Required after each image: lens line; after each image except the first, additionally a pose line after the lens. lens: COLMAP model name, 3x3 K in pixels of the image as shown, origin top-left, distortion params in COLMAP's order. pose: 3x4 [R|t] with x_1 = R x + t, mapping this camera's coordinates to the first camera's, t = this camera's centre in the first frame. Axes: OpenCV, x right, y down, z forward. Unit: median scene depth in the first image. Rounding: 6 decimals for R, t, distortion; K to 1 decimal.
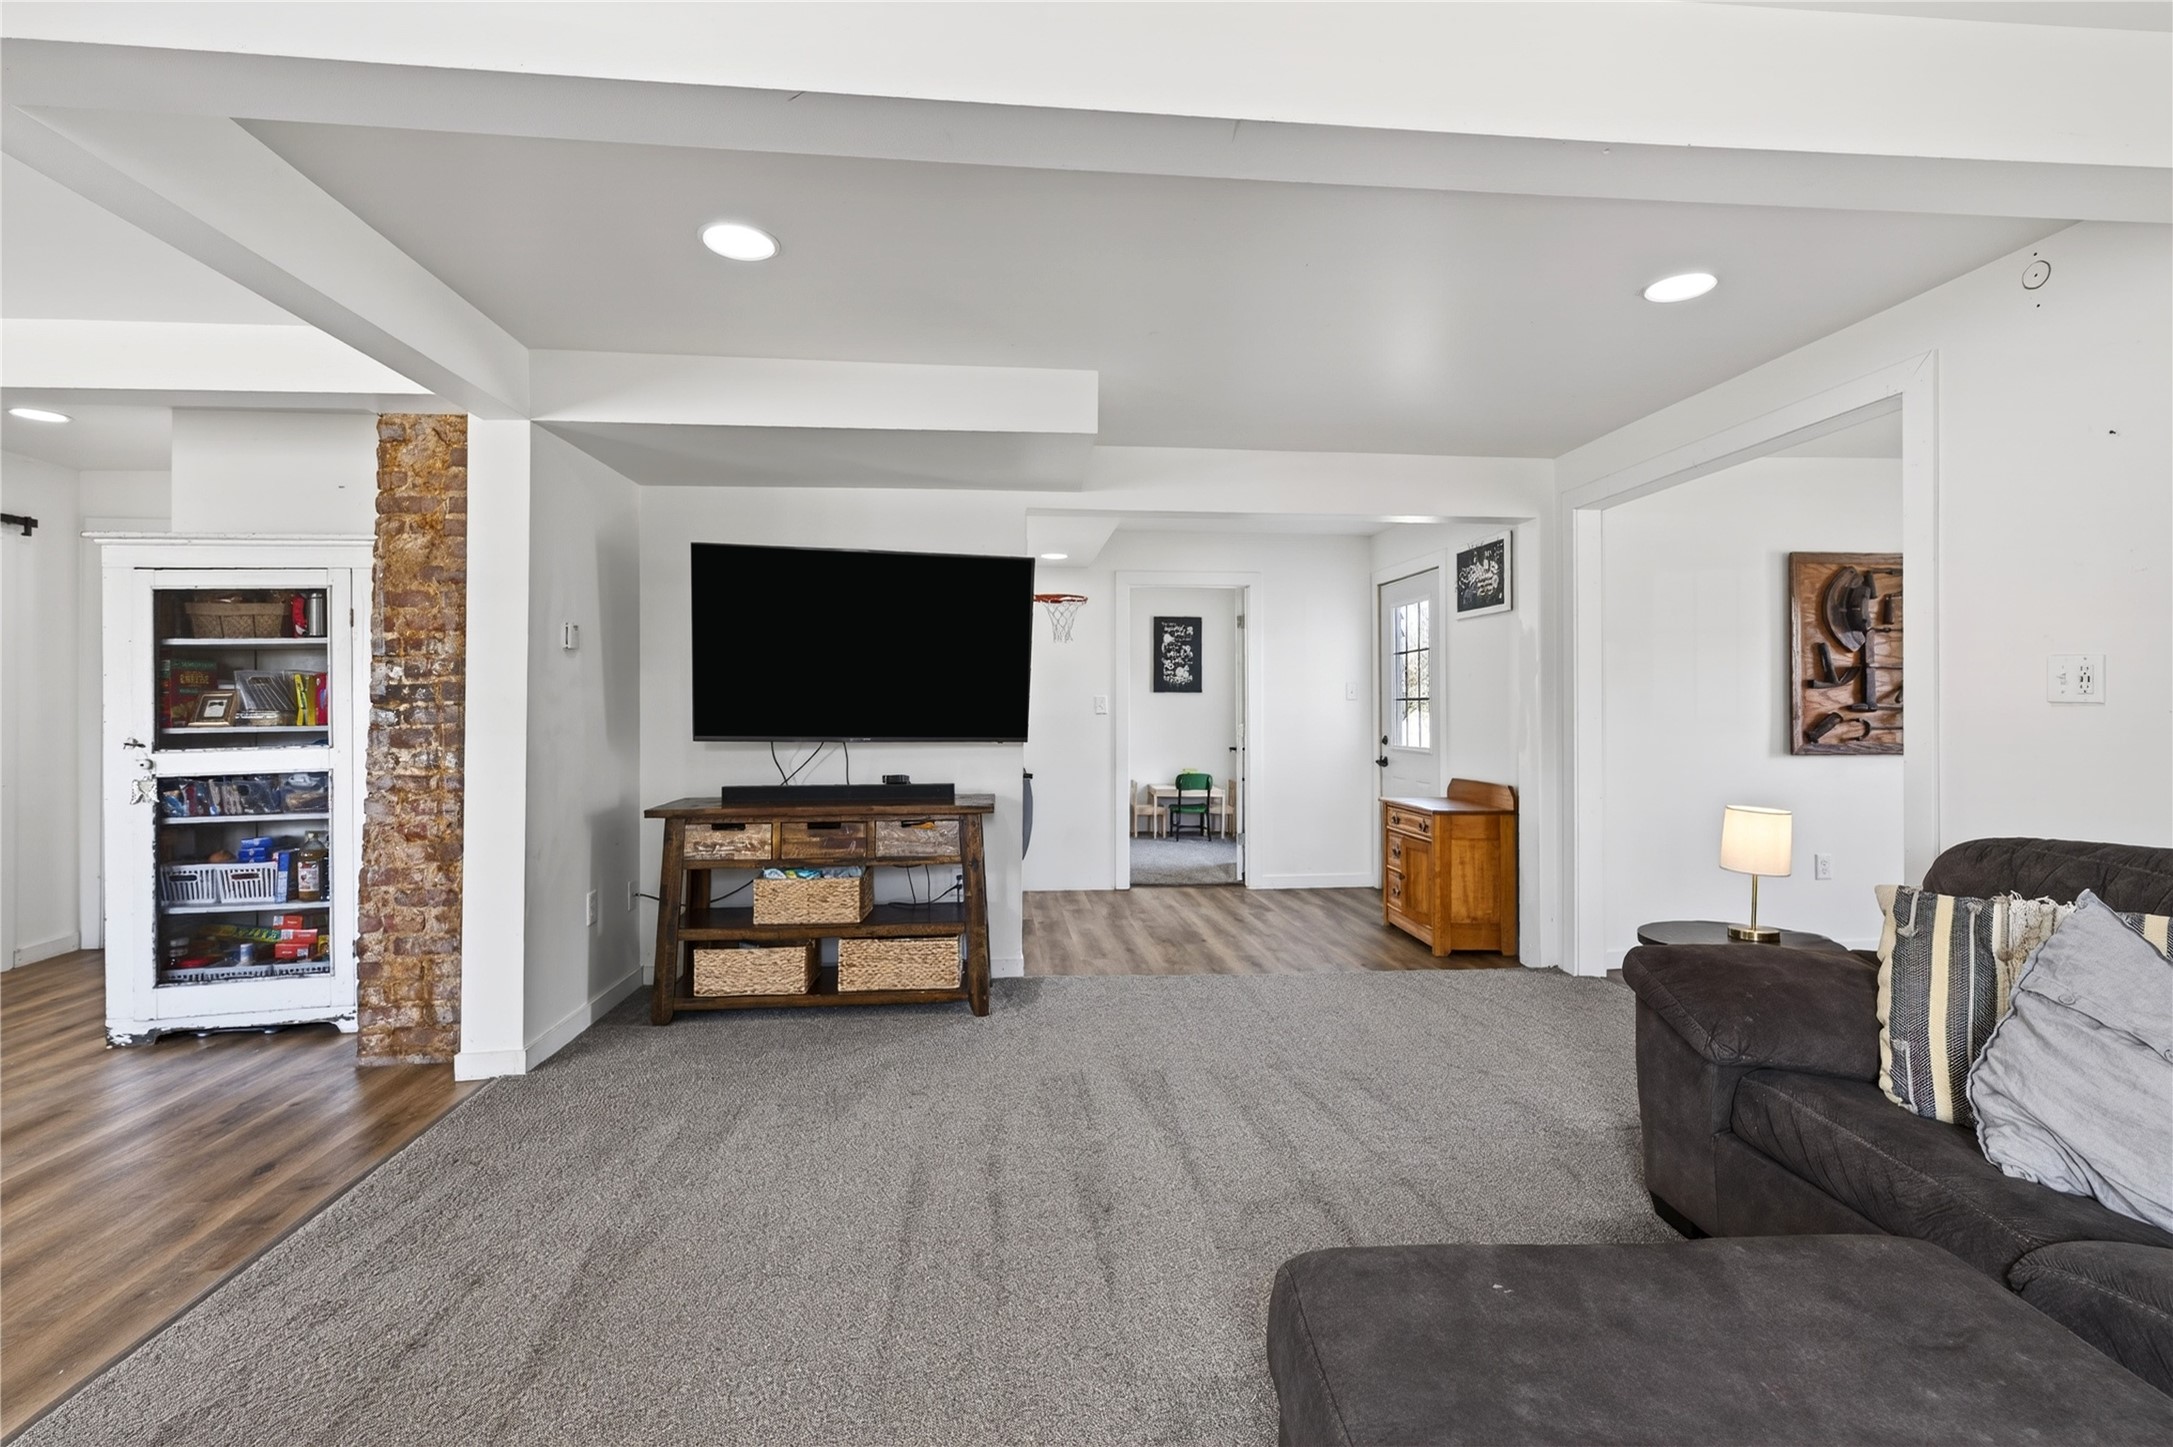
lens RADIAL K [[987.3, 0, 1089.7], [0, 987.3, 705.1], [0, 0, 1]] dist [0.000242, 0.000940]
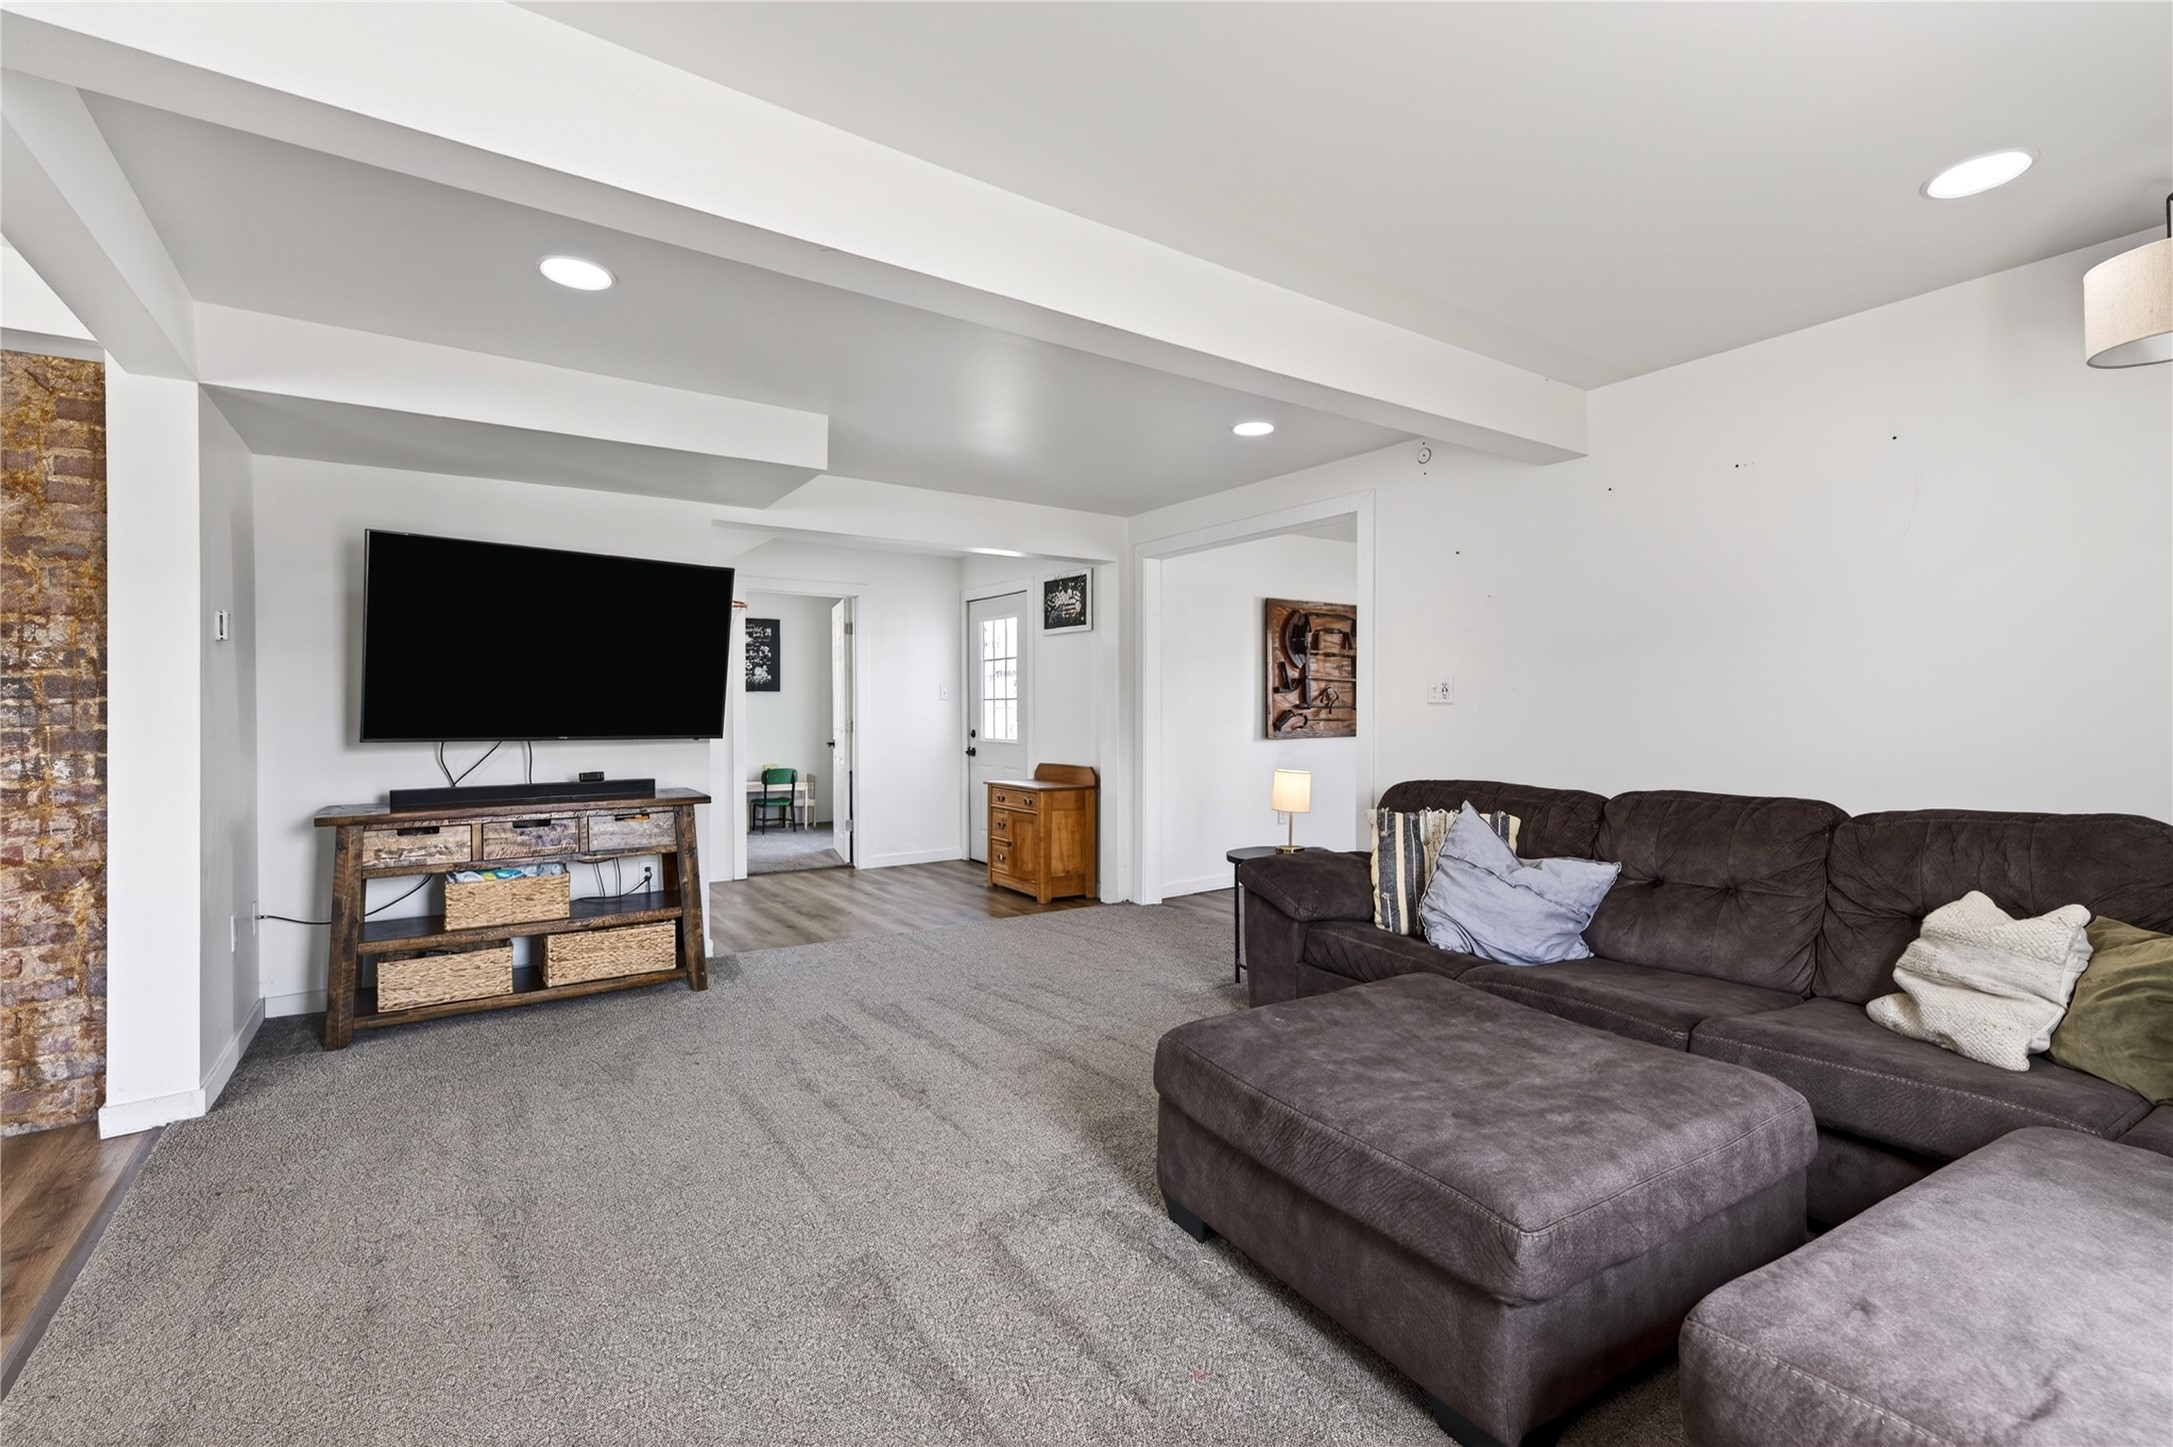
lens RADIAL K [[970.7, 0, 1086.5], [0, 970.7, 723.5], [0, 0, 1]] dist [0.001956, 0.000701]
pose [[0.873011, -0.008887, 0.487619, -0.259893], [-0.001397, 0.999784, 0.020724, -0.001443], [-0.487698, -0.018774, 0.872810, -0.135148]]
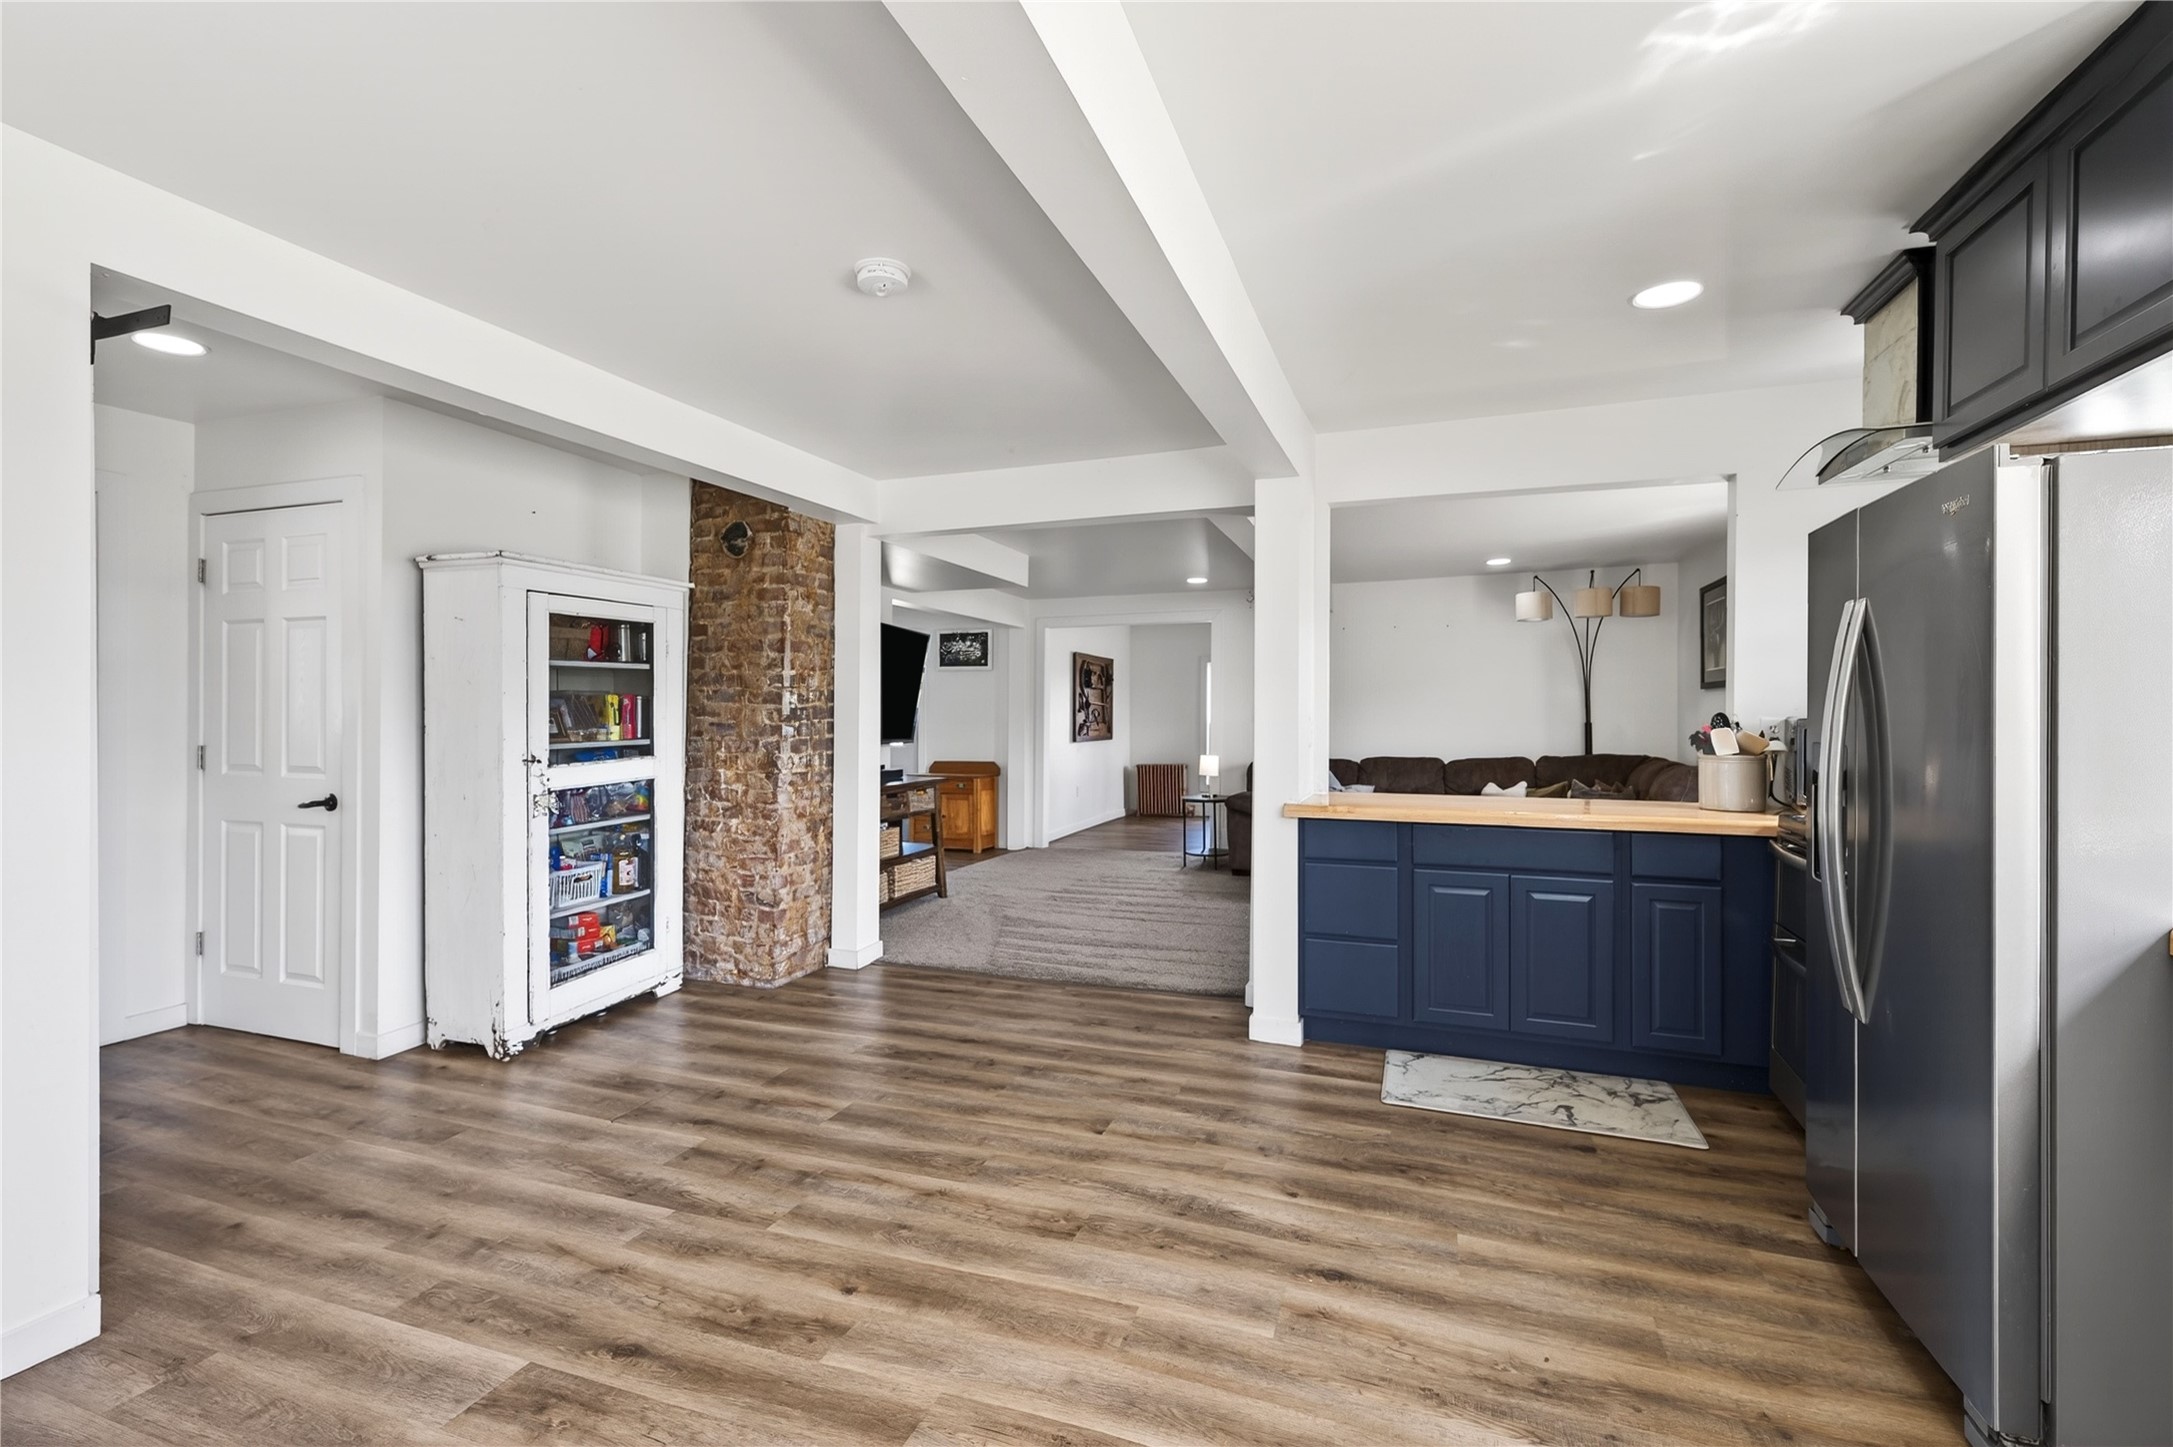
lens RADIAL K [[970.7, 0, 1086.5], [0, 970.7, 723.5], [0, 0, 1]] dist [0.001956, 0.000701]
pose [[0.426086, -0.004509, 0.904671, -1.585184], [-0.005004, 0.999961, 0.007340, -0.009597], [-0.904669, -0.007654, 0.426047, 0.038932]]
